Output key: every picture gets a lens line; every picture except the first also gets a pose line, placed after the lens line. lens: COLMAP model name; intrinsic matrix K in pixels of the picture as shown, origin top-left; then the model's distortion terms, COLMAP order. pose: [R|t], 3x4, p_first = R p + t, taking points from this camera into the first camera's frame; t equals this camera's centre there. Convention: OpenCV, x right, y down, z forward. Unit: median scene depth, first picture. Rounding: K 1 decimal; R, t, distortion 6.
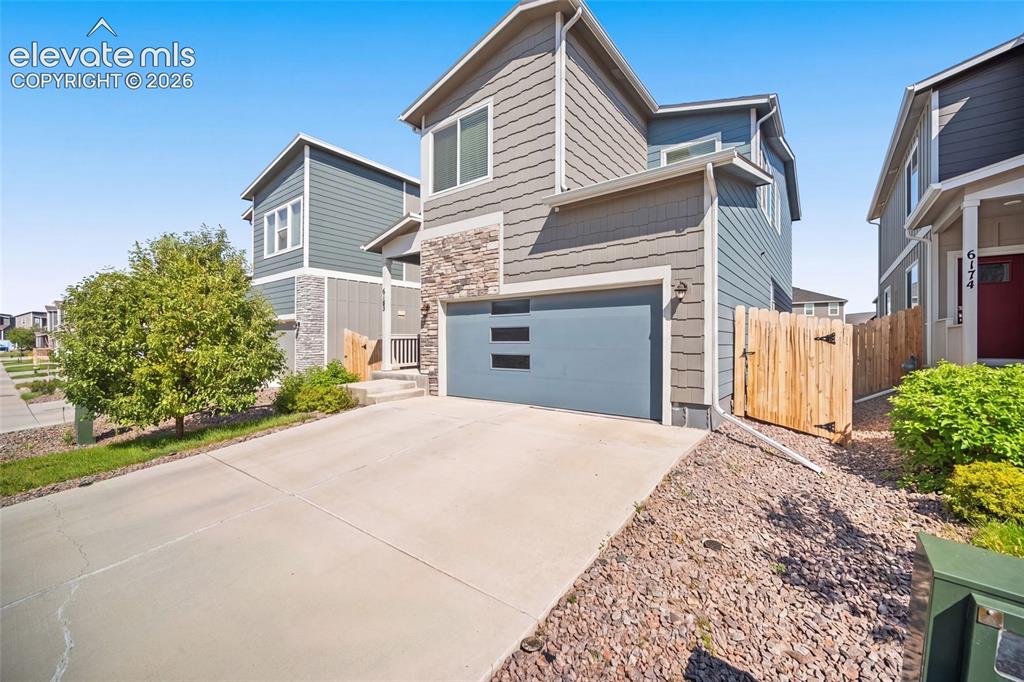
lens RADIAL K [[408.3, 0, 514.3], [0, 408.3, 338.4], [0, 0, 1]] dist [-0.002086, -0.000139]
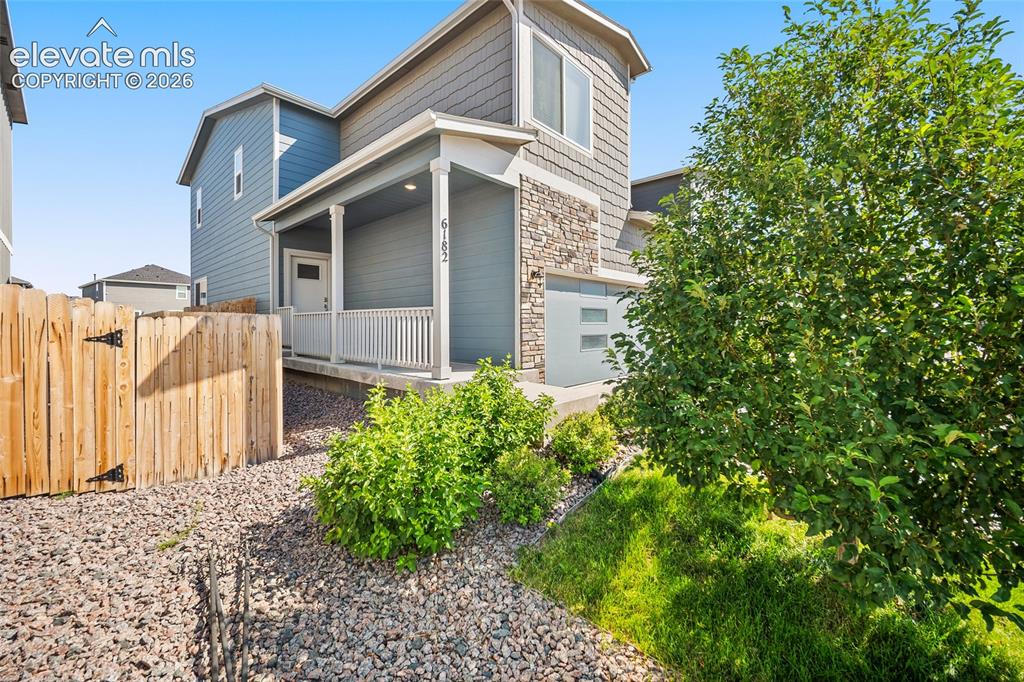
lens RADIAL K [[401.7, 0, 509.9], [0, 401.7, 326.4], [0, 0, 1]] dist [-0.015736, 0.000099]
pose [[0.086983, -0.004324, 0.996200, -1.038707], [-0.005850, 0.999971, 0.004851, 0.013598], [-0.996193, -0.006250, 0.086955, 1.115568]]
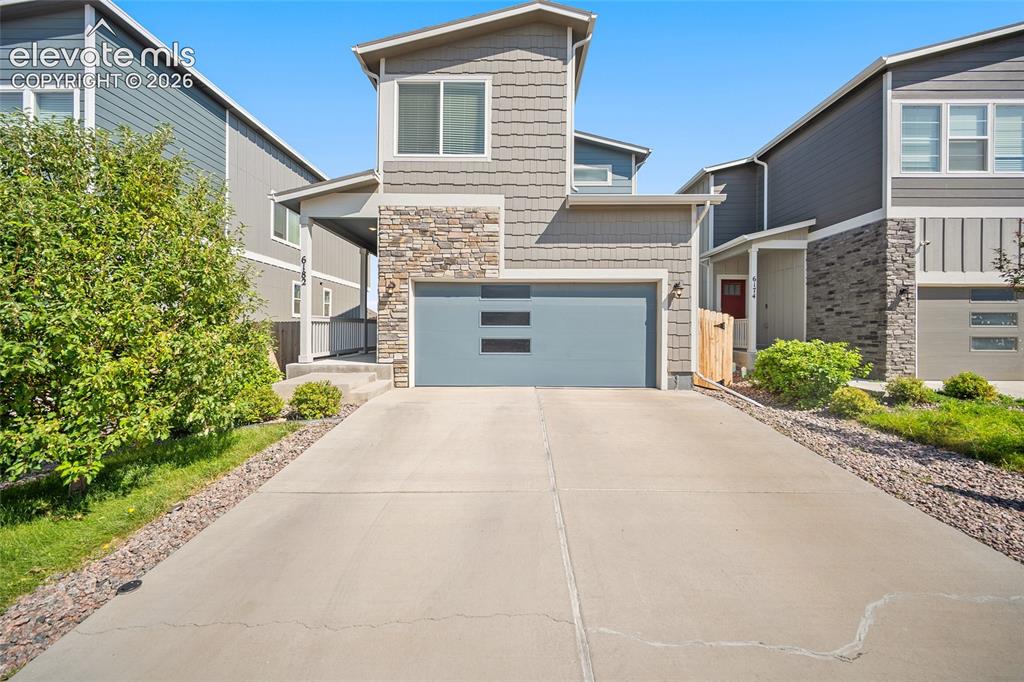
lens RADIAL K [[412.9, 0, 515.7], [0, 412.9, 331.3], [0, 0, 1]] dist [-0.003110, -0.000268]
pose [[0.791761, 0.004245, 0.610817, -0.609424], [-0.009234, 0.999945, 0.005019, 0.015449], [-0.610762, -0.009614, 0.791756, 0.176787]]
